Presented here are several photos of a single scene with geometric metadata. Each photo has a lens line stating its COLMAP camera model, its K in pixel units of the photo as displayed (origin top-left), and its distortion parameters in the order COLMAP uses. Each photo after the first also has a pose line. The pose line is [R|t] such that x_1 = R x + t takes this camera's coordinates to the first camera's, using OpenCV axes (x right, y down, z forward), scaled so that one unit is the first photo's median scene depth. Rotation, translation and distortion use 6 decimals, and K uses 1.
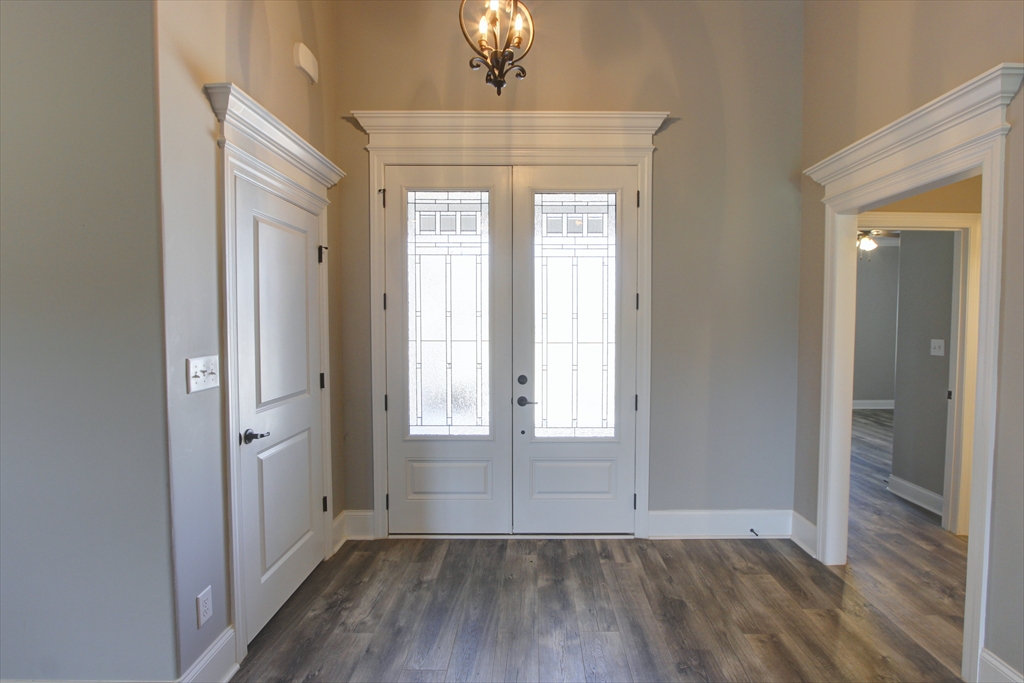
lens RADIAL K [[470.0, 0, 512.0], [0, 470.0, 341.5], [0, 0, 1]] dist [-0.040260, -0.000077]
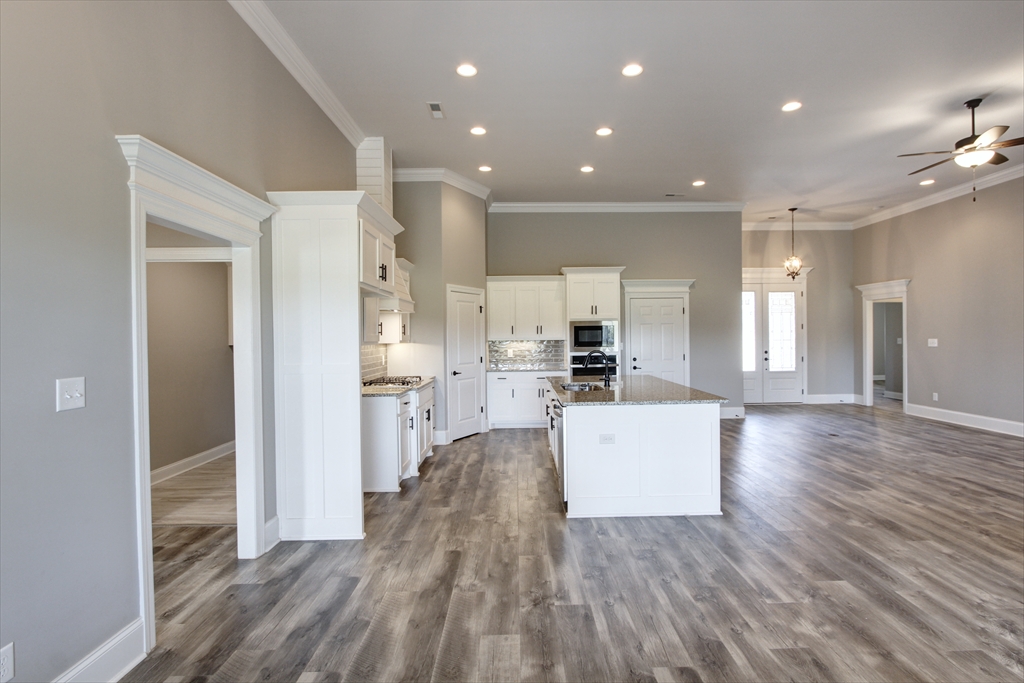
lens RADIAL K [[482.4, 0, 512.0], [0, 482.4, 341.5], [0, 0, 1]] dist [-0.017484, 0.000333]
pose [[0.999255, -0.011658, 0.036784, -1.764767], [0.013171, 0.999067, -0.041139, 0.119957], [-0.036270, 0.041593, 0.998476, -2.093067]]
